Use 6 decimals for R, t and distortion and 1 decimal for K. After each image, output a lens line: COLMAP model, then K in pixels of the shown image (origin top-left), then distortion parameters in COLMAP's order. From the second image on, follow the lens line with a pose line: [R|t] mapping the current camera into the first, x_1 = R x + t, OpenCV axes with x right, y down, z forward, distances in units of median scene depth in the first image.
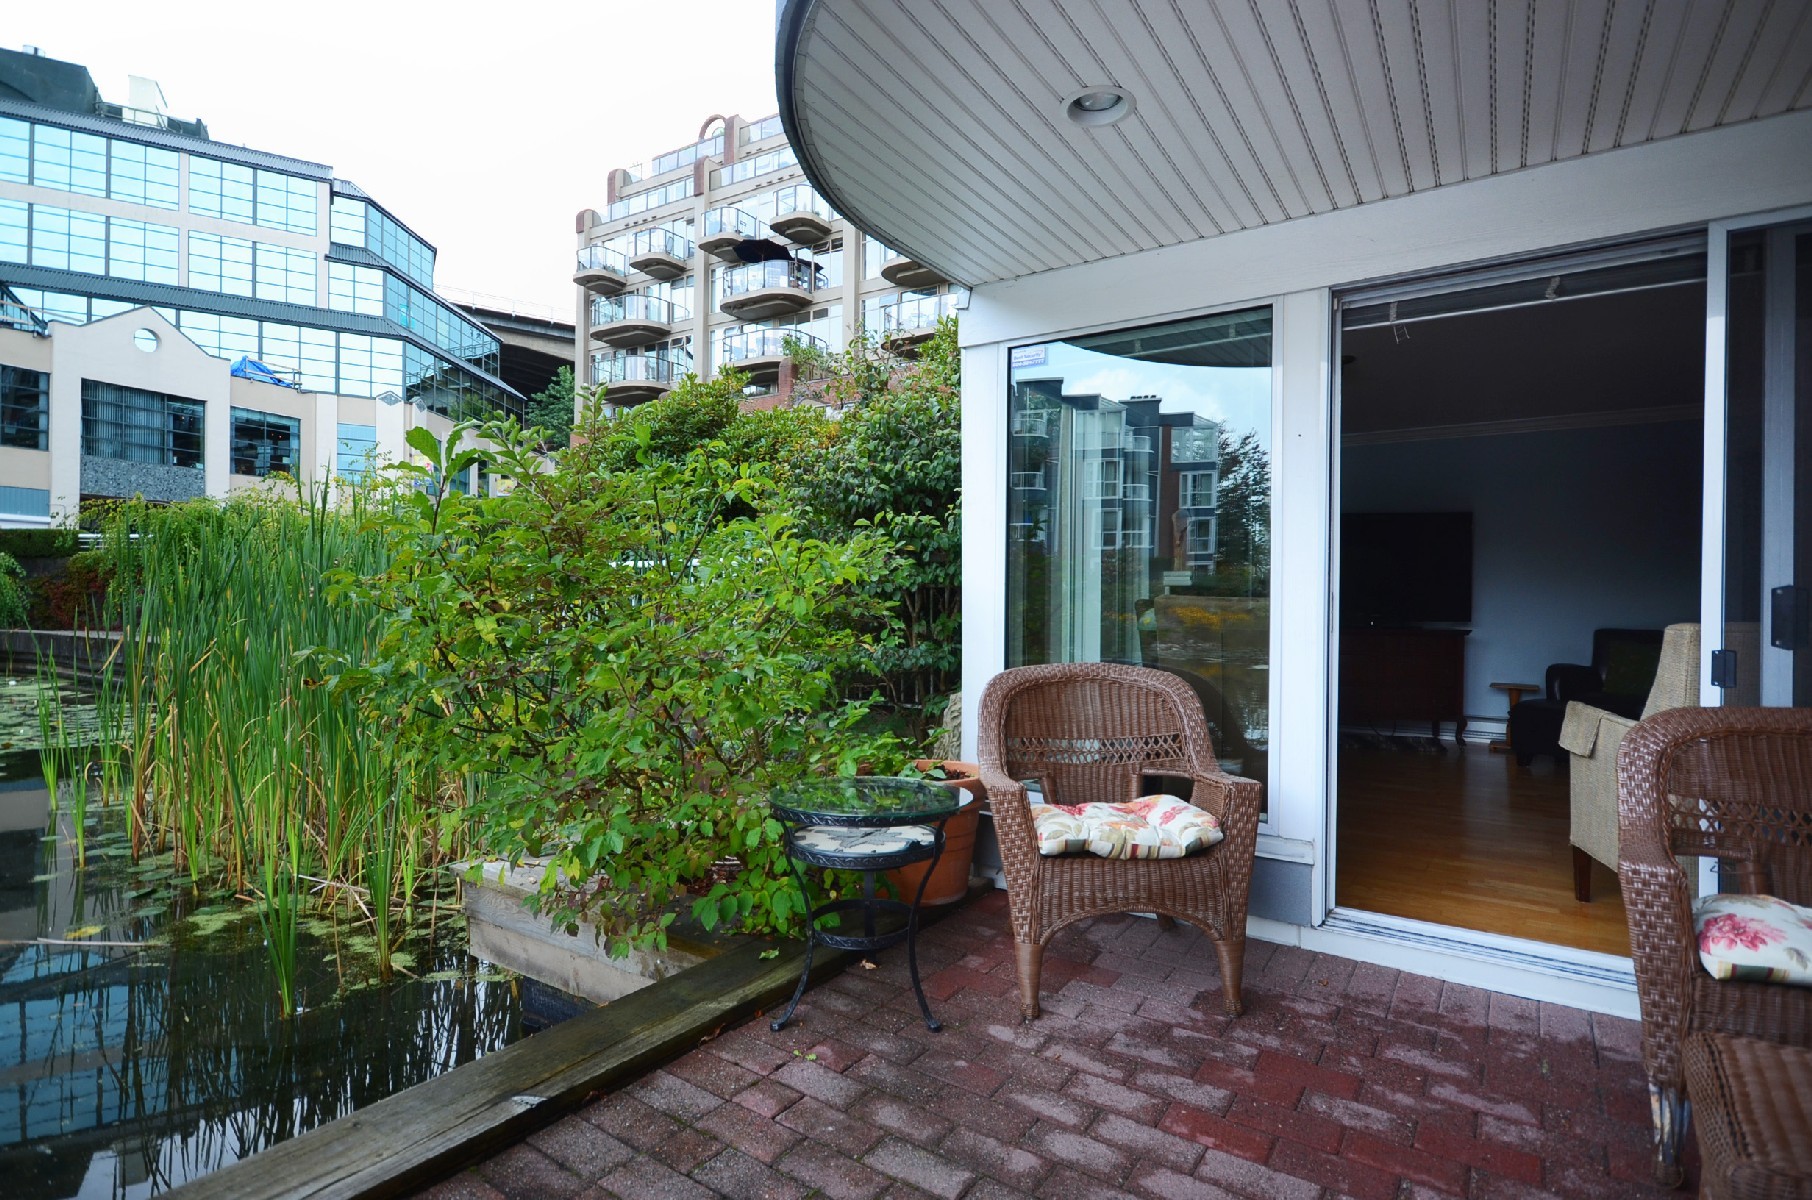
lens RADIAL K [[909.1, 0, 944.2], [0, 909.1, 603.9], [0, 0, 1]] dist [0.004789, -0.001017]
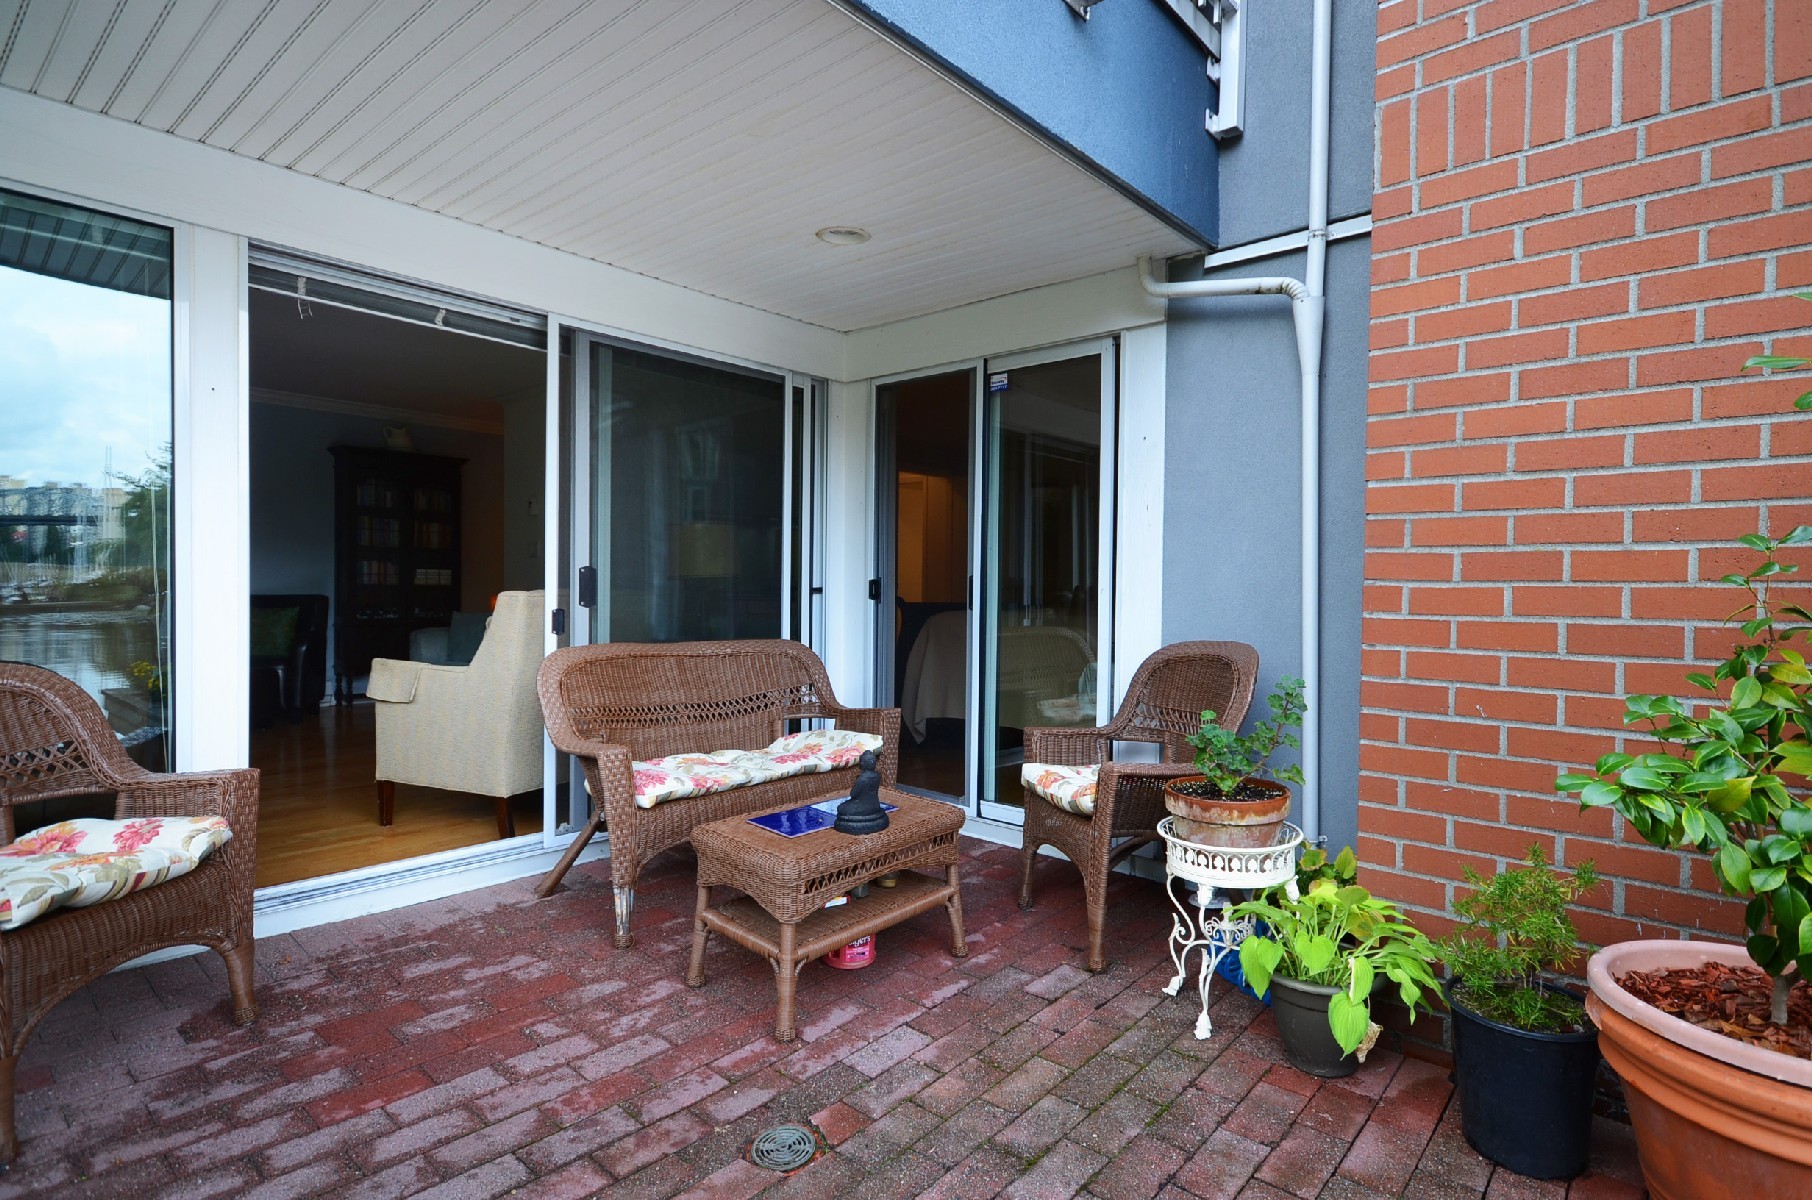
lens RADIAL K [[909.1, 0, 926.7], [0, 909.1, 599.3], [0, 0, 1]] dist [0.004789, -0.001017]
pose [[0.132998, -0.022966, 0.990850, -0.515247], [-0.014825, 0.999574, 0.025158, -0.011281], [-0.991005, -0.018035, 0.132601, 0.210448]]
